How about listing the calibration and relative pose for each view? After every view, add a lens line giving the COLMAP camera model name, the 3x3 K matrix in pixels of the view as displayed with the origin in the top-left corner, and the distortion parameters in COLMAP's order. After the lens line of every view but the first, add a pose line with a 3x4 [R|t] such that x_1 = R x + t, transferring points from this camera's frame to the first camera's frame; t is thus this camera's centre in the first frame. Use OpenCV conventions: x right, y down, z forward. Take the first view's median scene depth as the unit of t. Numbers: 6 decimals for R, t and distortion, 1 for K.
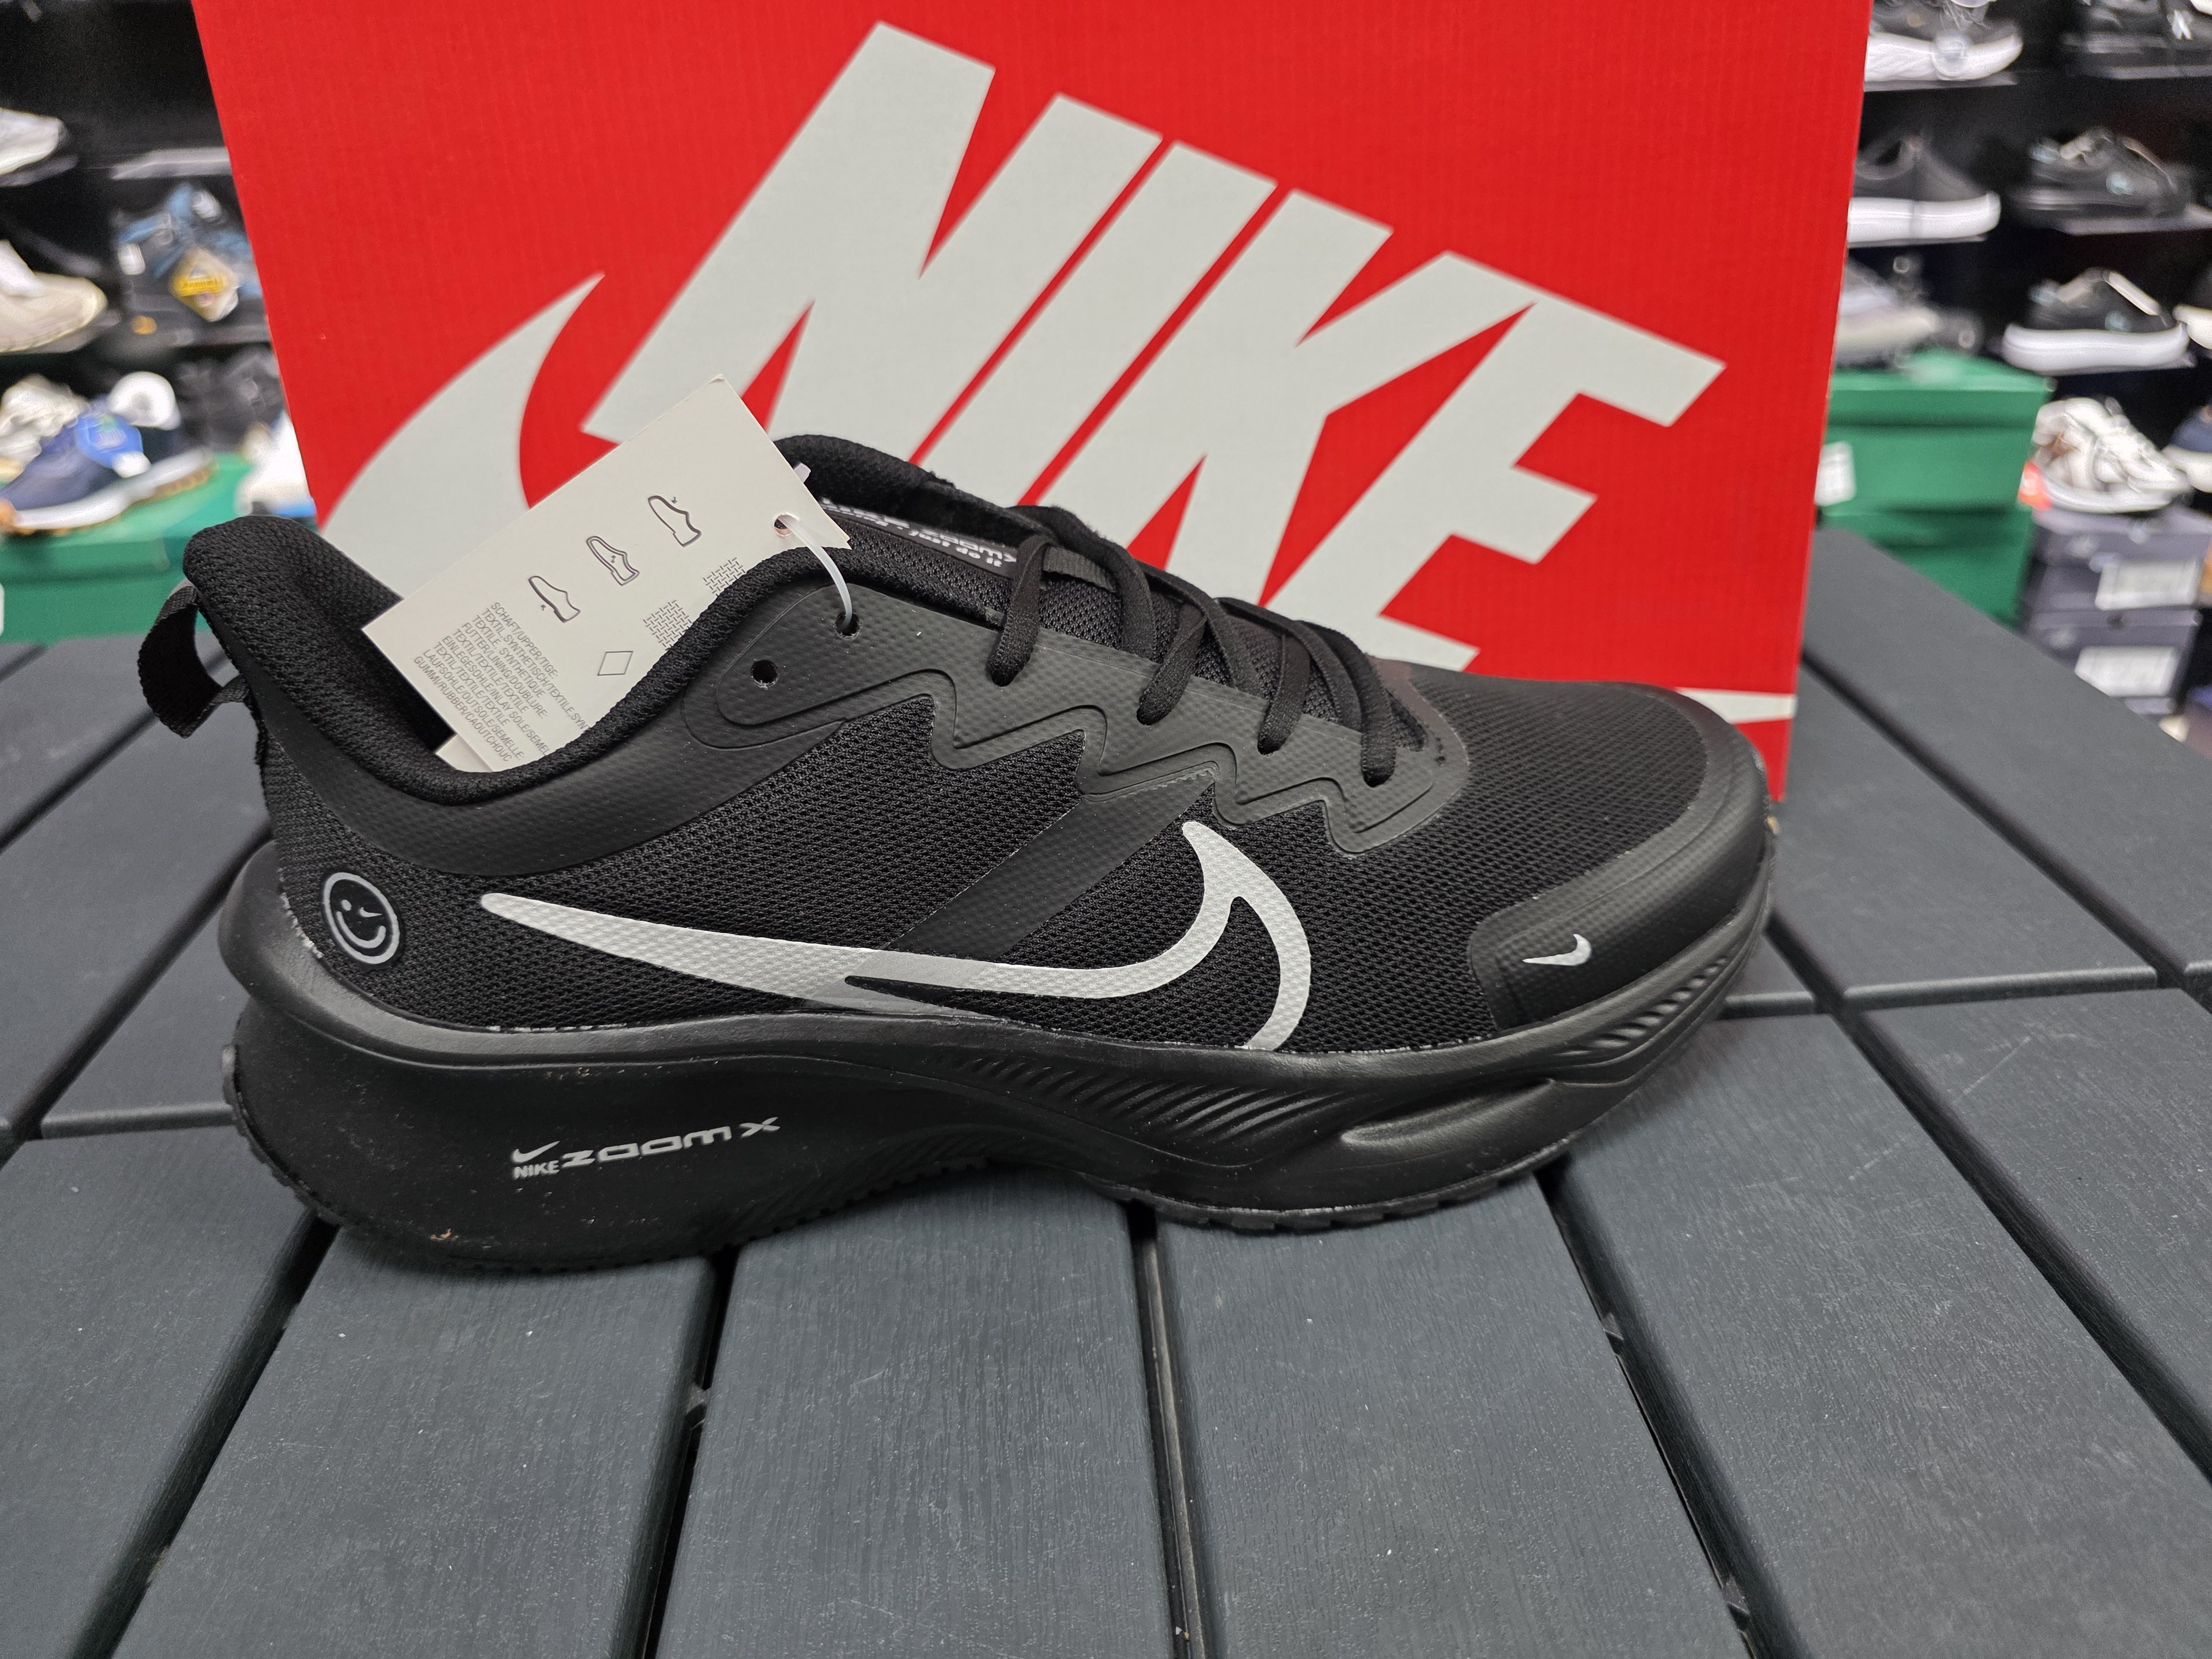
lens RADIAL K [[1628.4, 0, 1086.3], [0, 1628.4, 819.8], [0, 0, 1]] dist [-0.010067, -0.005011]
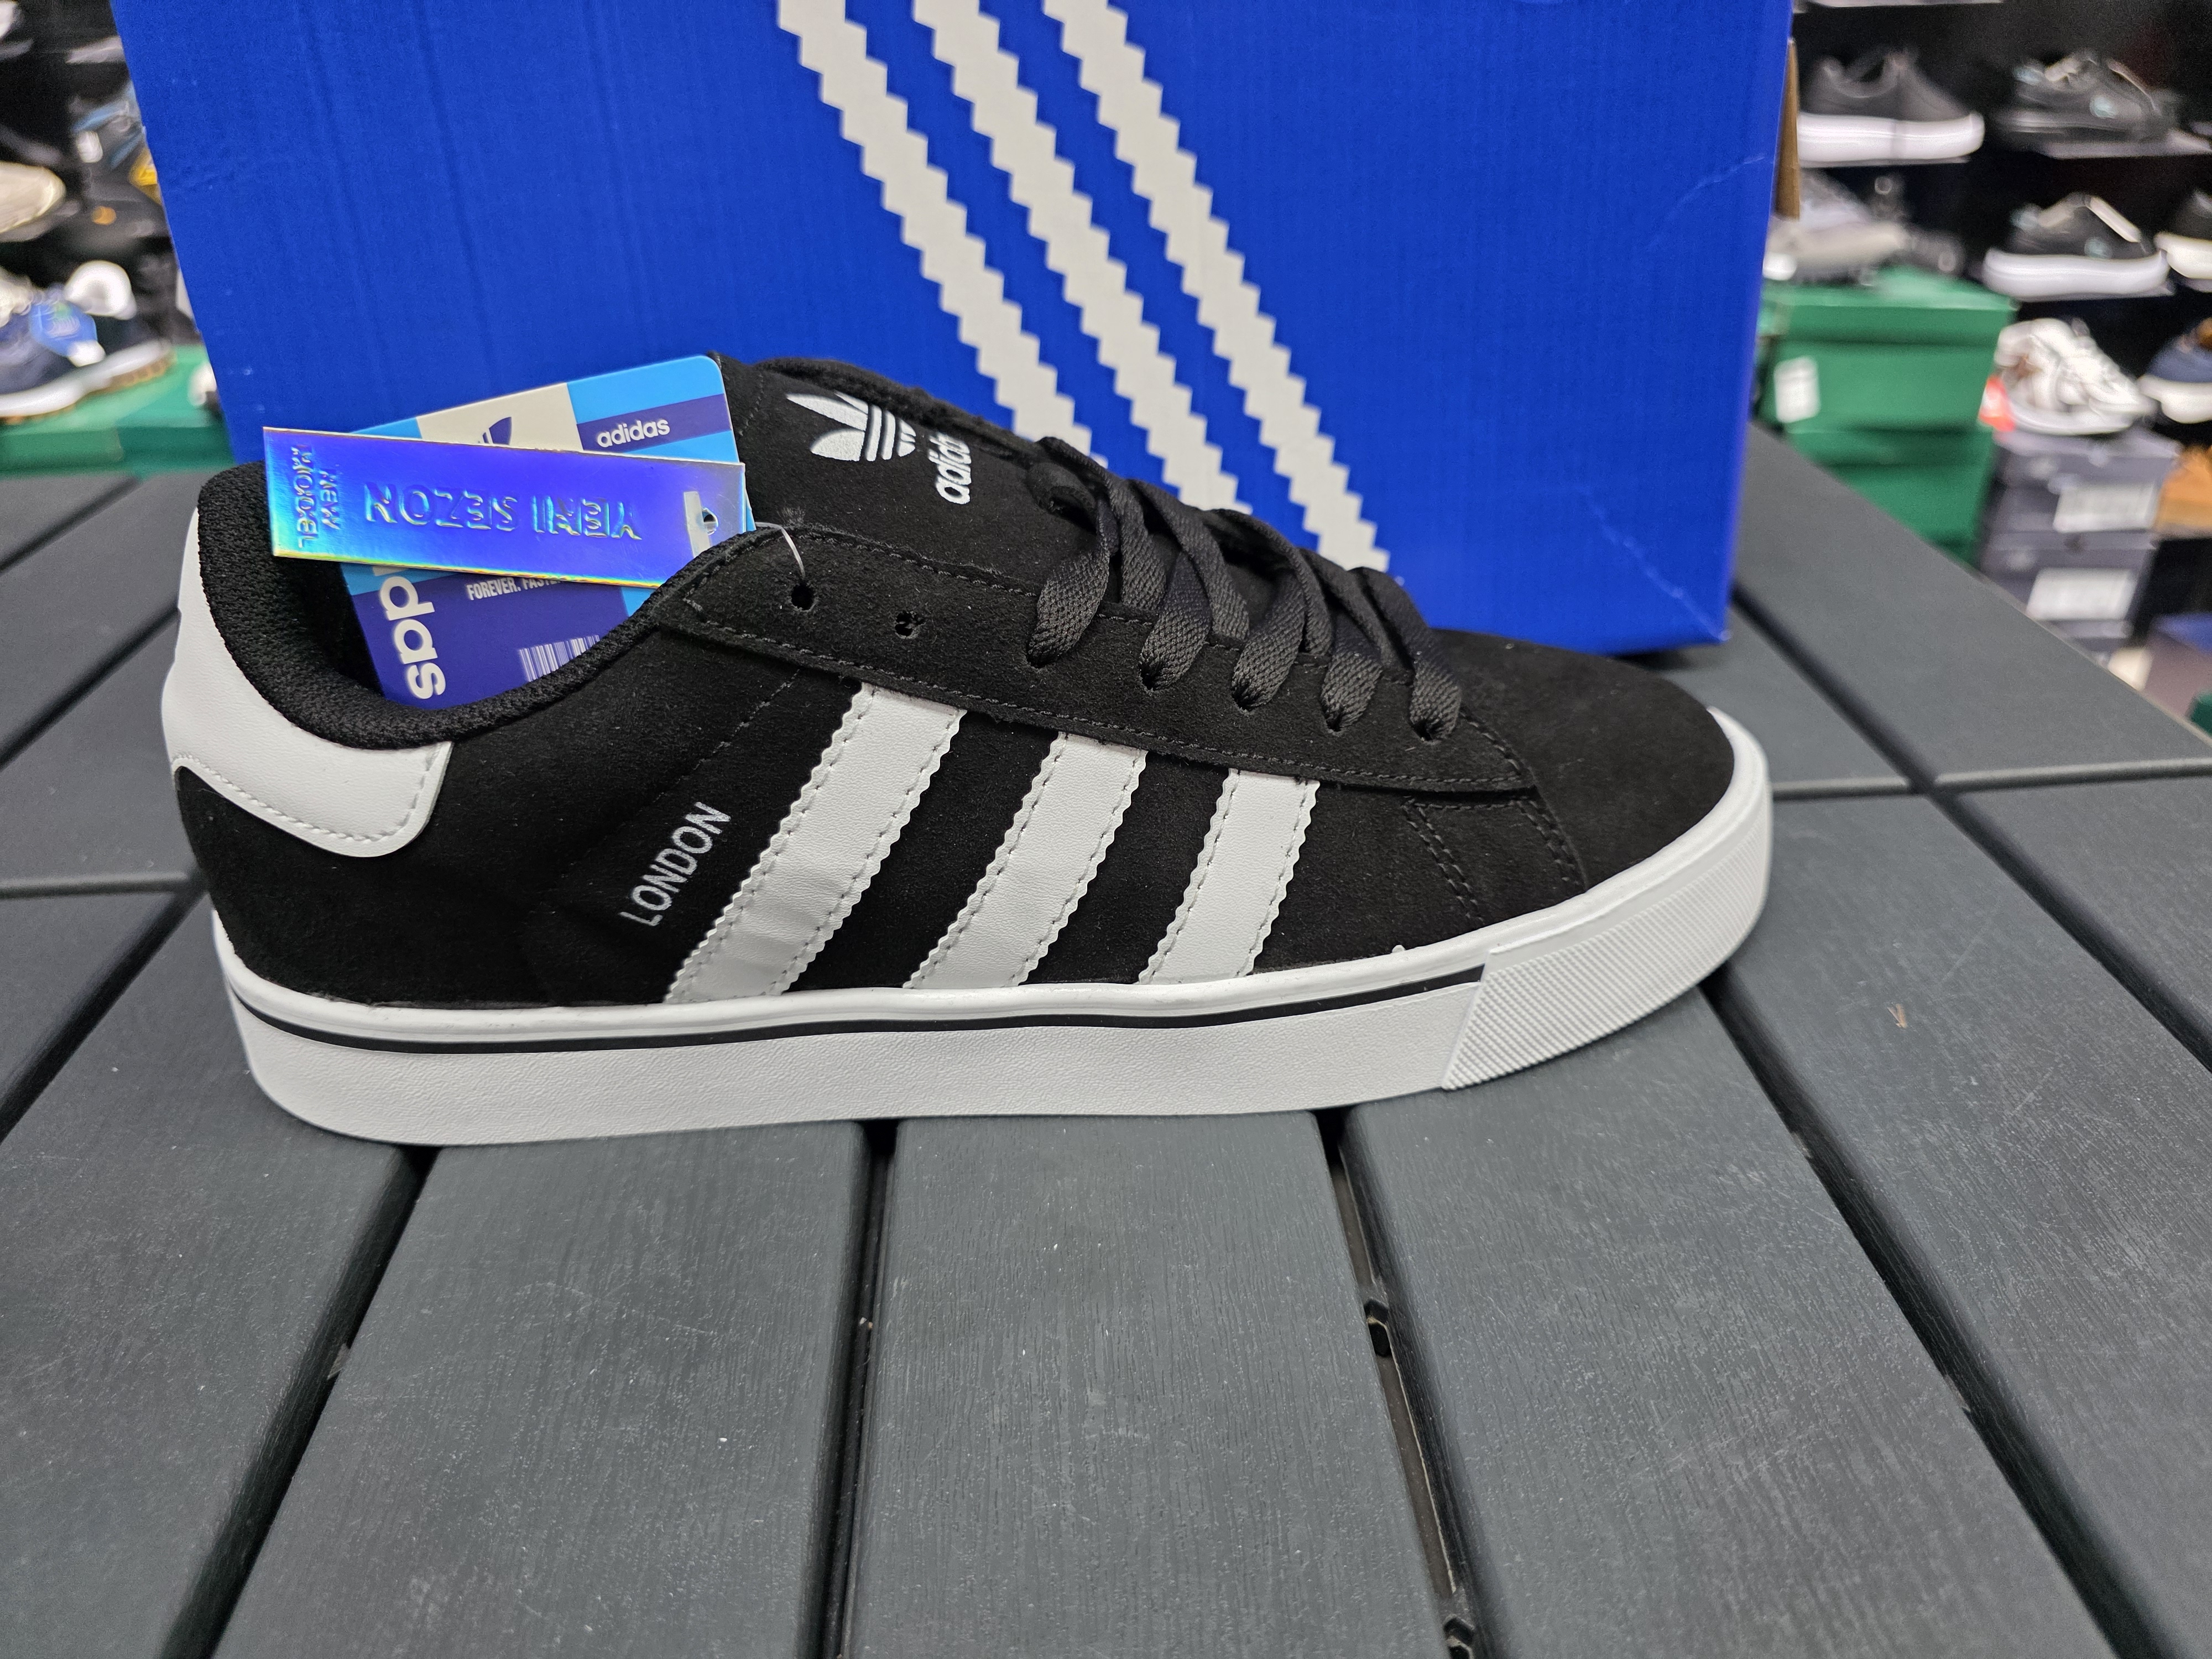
lens RADIAL K [[1632.6, 0, 1111.2], [0, 1632.6, 822.7], [0, 0, 1]] dist [-0.008655, -0.009405]
pose [[0.999838, 0.013313, 0.012131, 0.149665], [-0.013803, 0.999053, 0.041251, 0.091835], [-0.011570, -0.041412, 0.999075, -0.045771]]
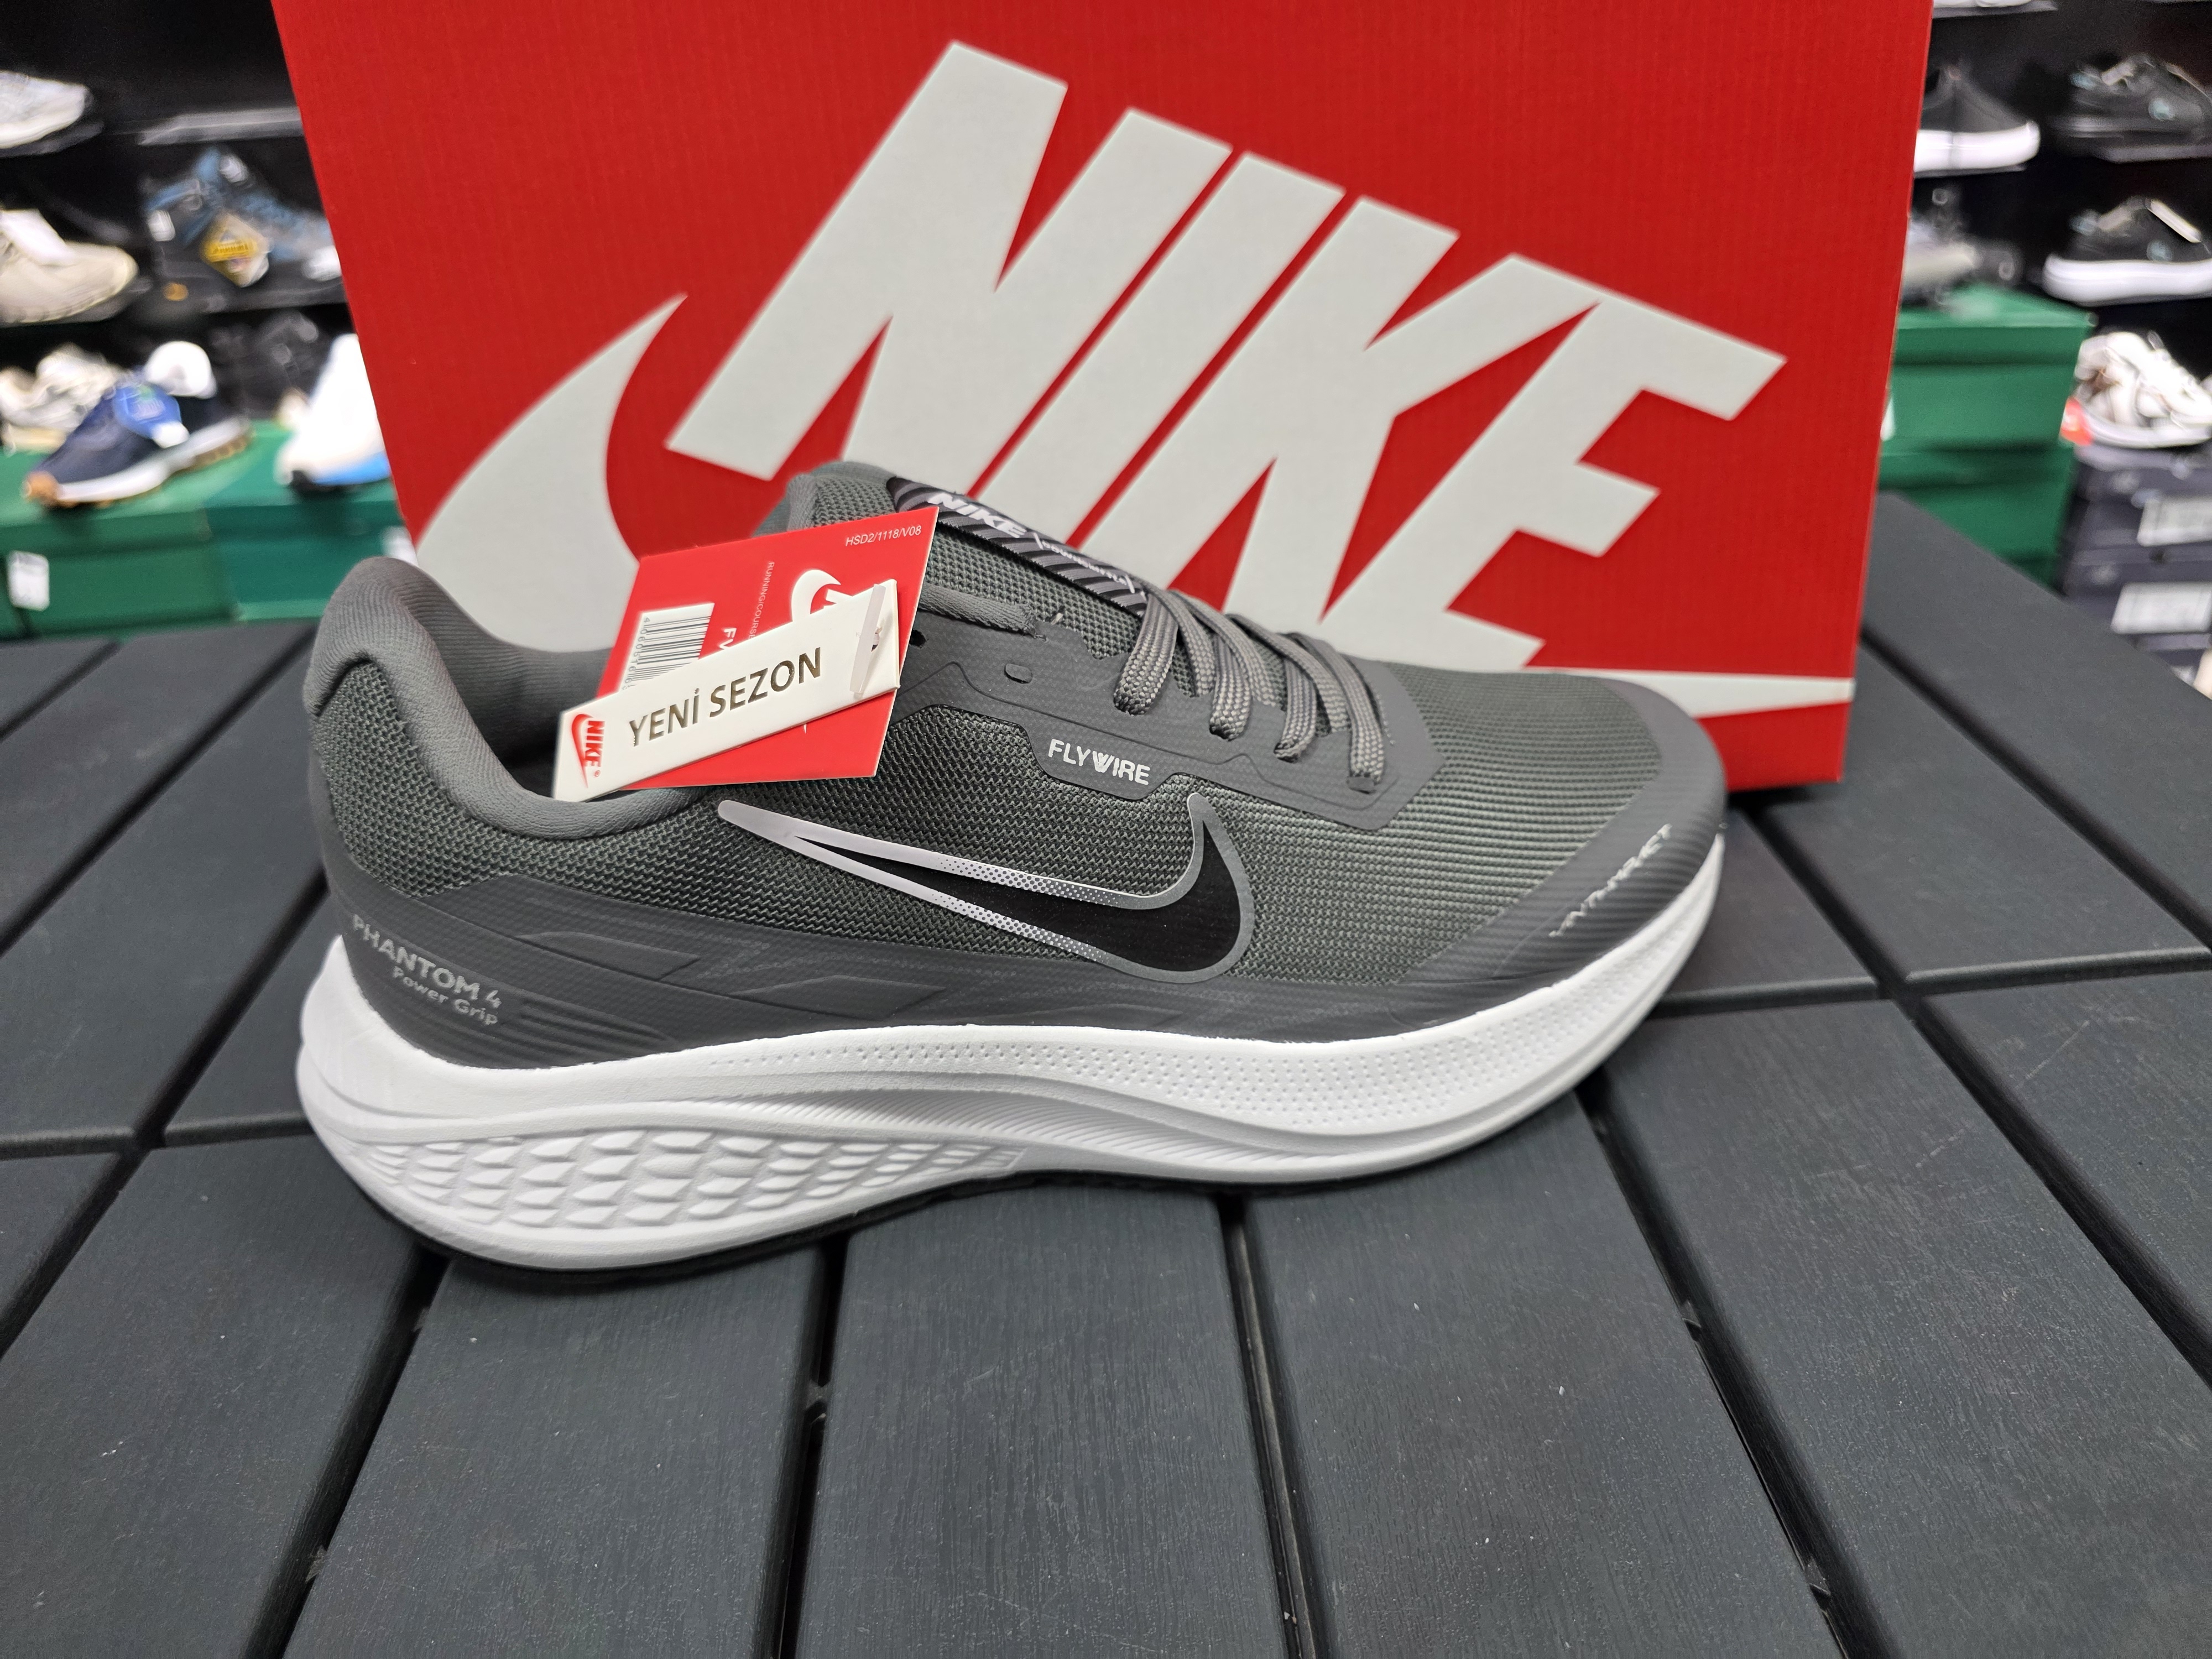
lens RADIAL K [[1627.1, 0, 1105.3], [0, 1627.1, 813.1], [0, 0, 1]] dist [-0.009441, -0.005312]
pose [[0.999836, -0.016115, -0.008237, -0.032421], [0.016376, 0.999332, 0.032663, -0.042644], [0.007705, -0.032793, 0.999432, -0.027679]]
